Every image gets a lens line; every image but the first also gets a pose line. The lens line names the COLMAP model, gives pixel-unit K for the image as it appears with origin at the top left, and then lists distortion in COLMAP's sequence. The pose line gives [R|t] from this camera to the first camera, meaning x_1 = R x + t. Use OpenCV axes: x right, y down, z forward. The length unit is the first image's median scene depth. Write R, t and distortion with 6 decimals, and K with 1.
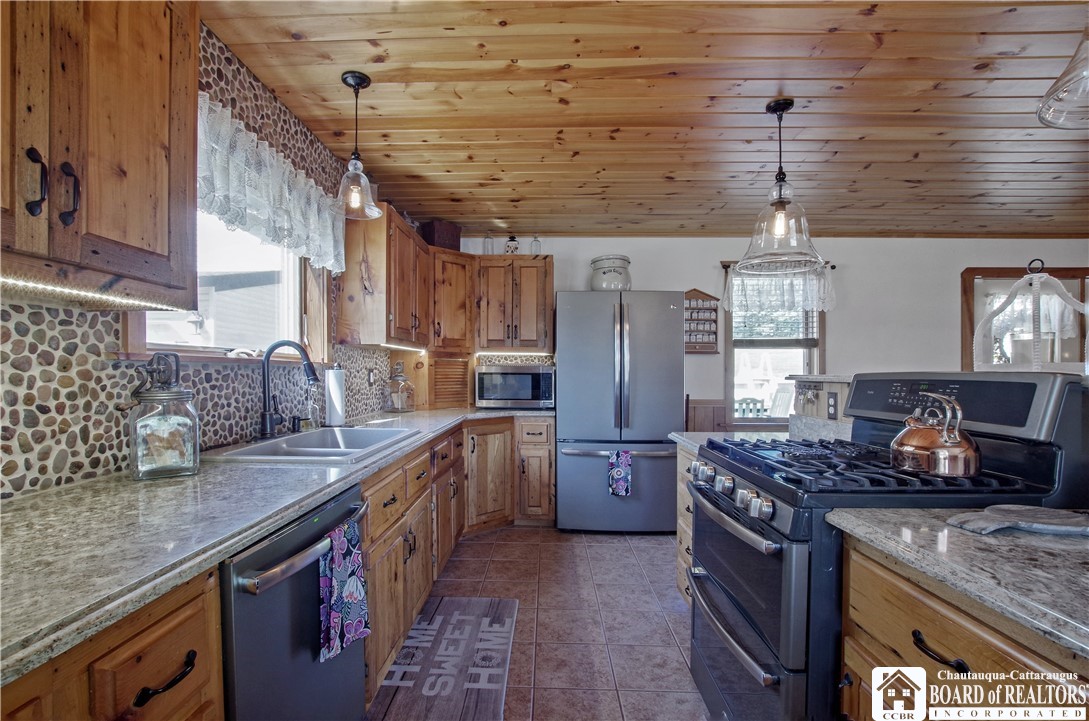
lens RADIAL K [[486.3, 0, 540.3], [0, 486.3, 372.5], [0, 0, 1]] dist [-0.027851, 0.001244]
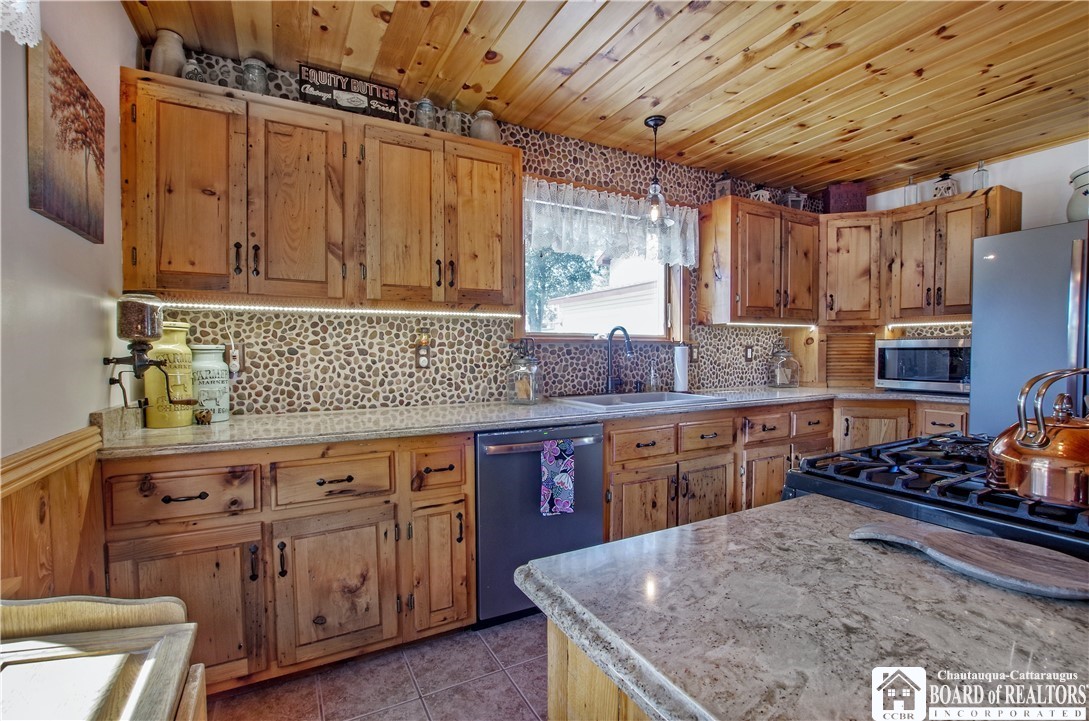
lens RADIAL K [[480.4, 0, 514.9], [0, 480.4, 359.6], [0, 0, 1]] dist [-0.023675, 0.000392]
pose [[0.478362, 0.009951, -0.878106, 0.624486], [0.005378, 0.999884, 0.014261, 0.011222], [0.878146, -0.011544, 0.478253, 0.054587]]
